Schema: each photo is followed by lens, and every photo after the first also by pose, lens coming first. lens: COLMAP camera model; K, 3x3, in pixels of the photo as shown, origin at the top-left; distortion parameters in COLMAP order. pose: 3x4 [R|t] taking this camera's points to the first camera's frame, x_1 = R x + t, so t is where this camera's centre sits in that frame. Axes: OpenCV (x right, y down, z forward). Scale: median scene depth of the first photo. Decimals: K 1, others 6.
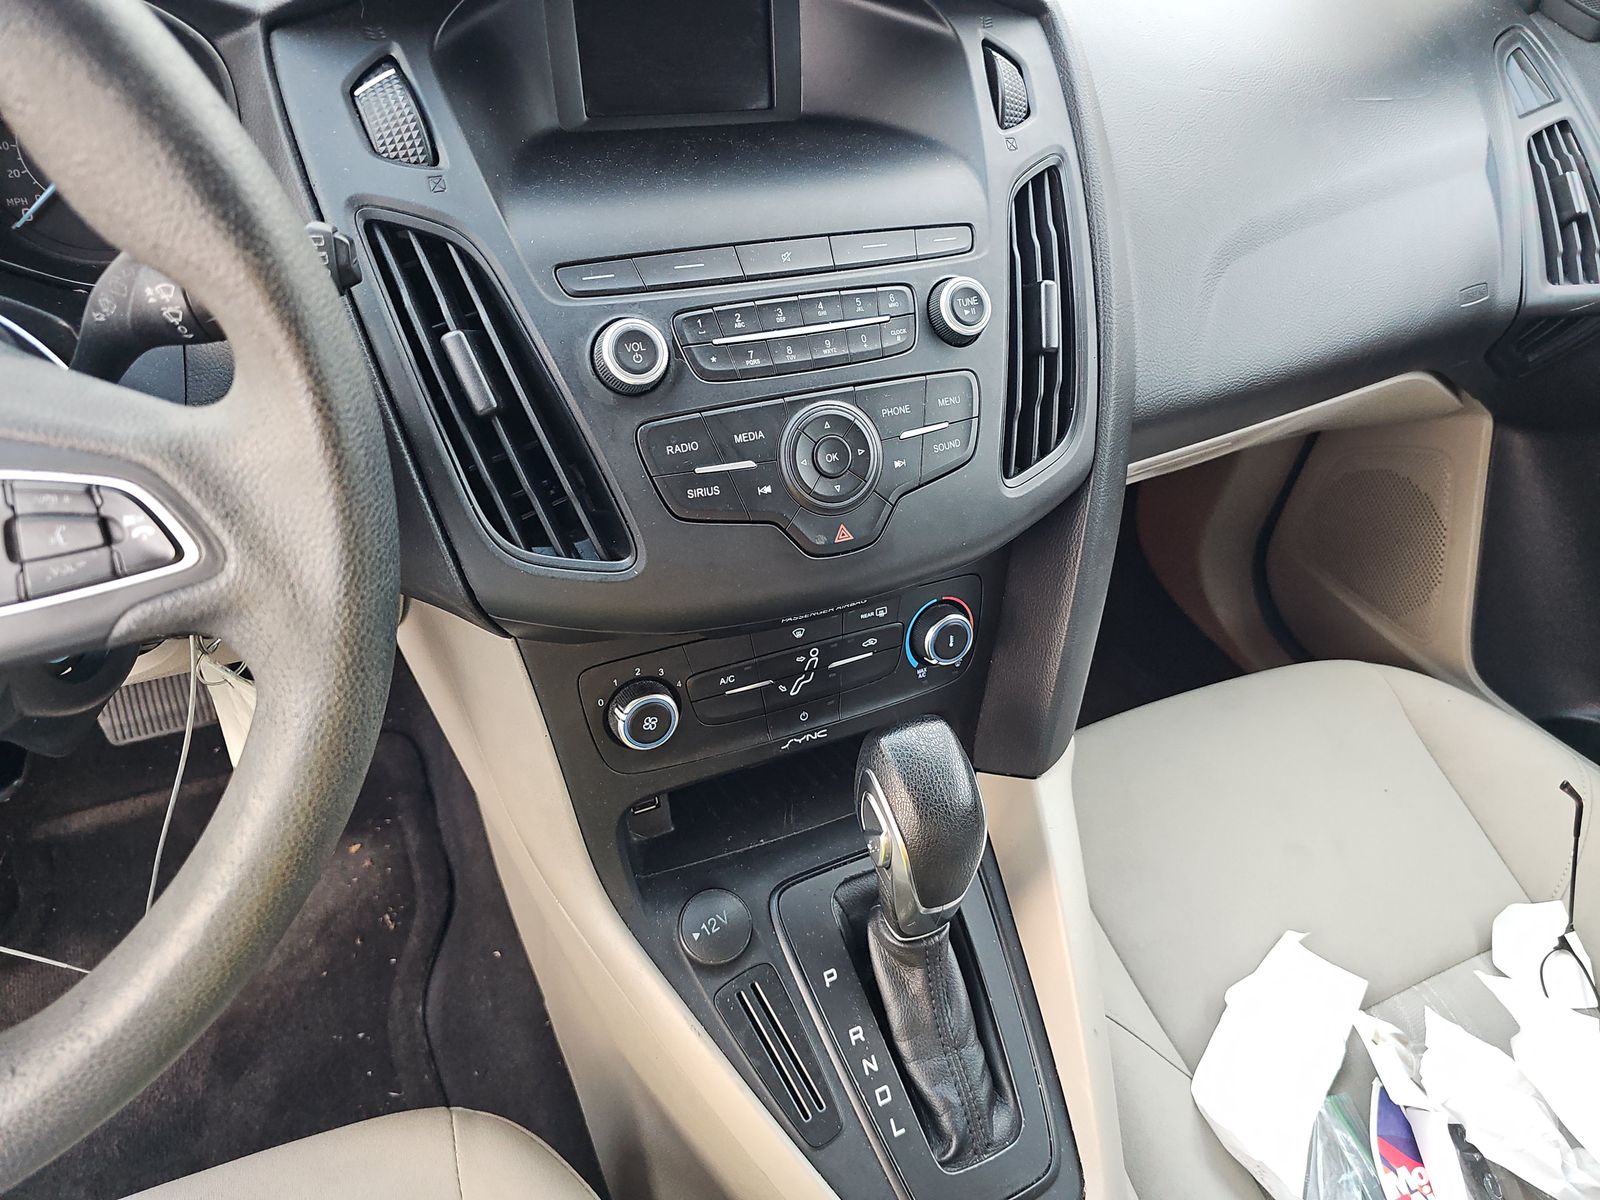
lens RADIAL K [[1079.4, 0, 795.9], [0, 1079.4, 551.1], [0, 0, 1]] dist [0.010314, -0.021553]
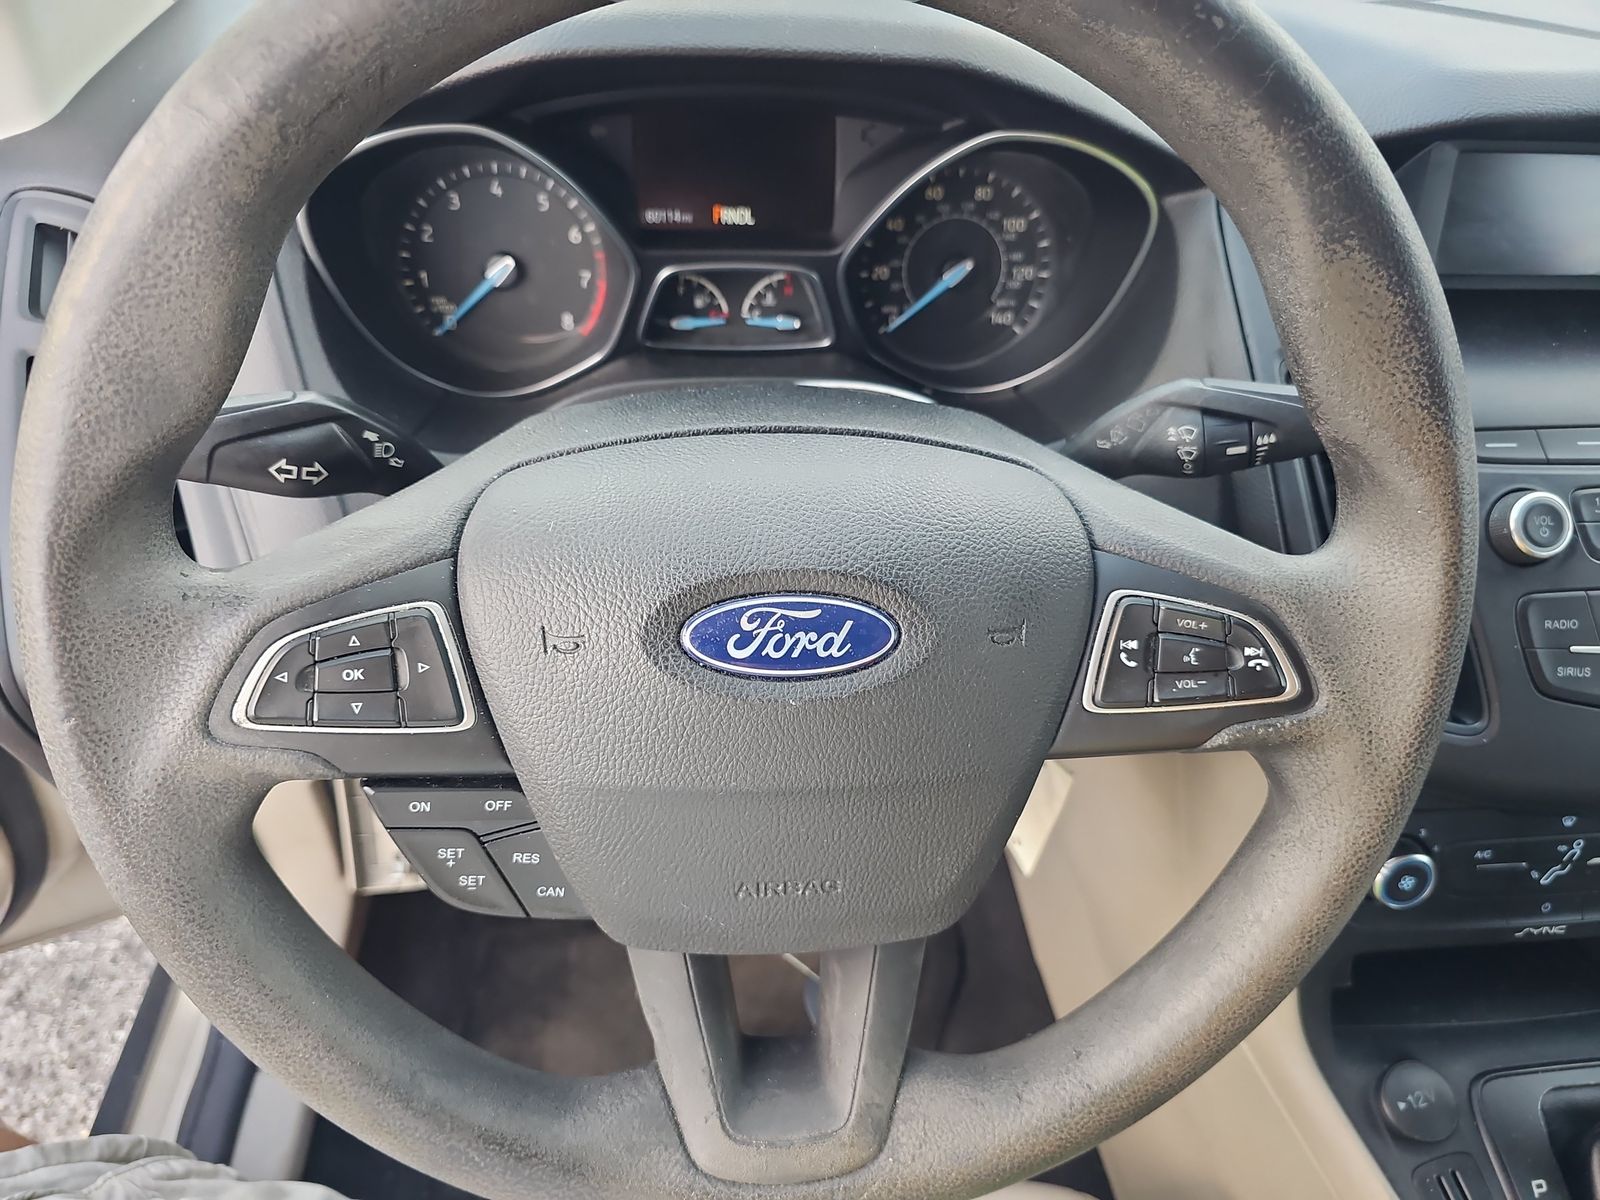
lens RADIAL K [[1079.4, 0, 801.5], [0, 1079.4, 604.7], [0, 0, 1]] dist [0.010314, -0.021553]
pose [[0.937652, 0.160183, -0.308463, -0.387406], [-0.167627, 0.985848, 0.002400, -0.000368], [0.304482, 0.049456, 0.951233, -0.116054]]
